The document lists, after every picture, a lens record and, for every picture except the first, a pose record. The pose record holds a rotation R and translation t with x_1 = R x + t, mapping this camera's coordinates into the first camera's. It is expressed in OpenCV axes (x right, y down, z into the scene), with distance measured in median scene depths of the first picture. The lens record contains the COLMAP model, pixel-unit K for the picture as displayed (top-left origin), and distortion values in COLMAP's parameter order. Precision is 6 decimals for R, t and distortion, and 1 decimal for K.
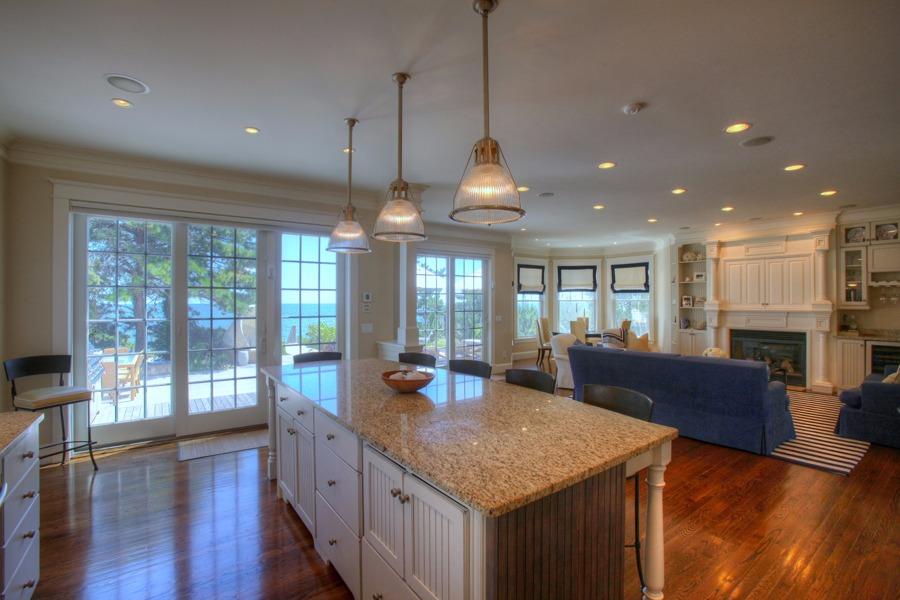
lens RADIAL K [[410.6, 0, 441.9], [0, 410.6, 301.7], [0, 0, 1]] dist [-0.000120, 0.008484]
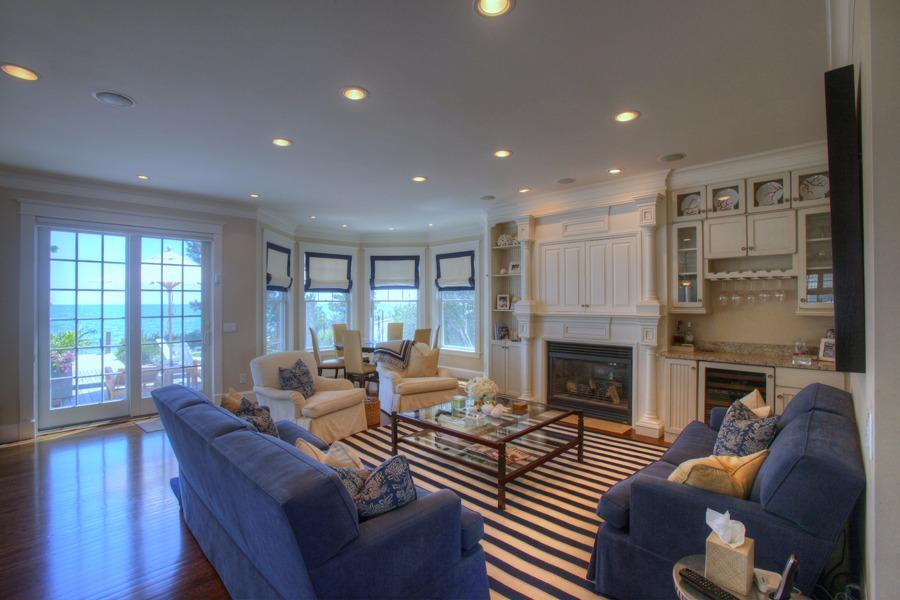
lens RADIAL K [[410.6, 0, 431.4], [0, 410.6, 303.3], [0, 0, 1]] dist [-0.000120, 0.008484]
pose [[0.992119, -0.006955, 0.125107, 0.413900], [0.006103, 0.999956, 0.007191, -0.004595], [-0.125151, -0.006371, 0.992117, 0.321167]]
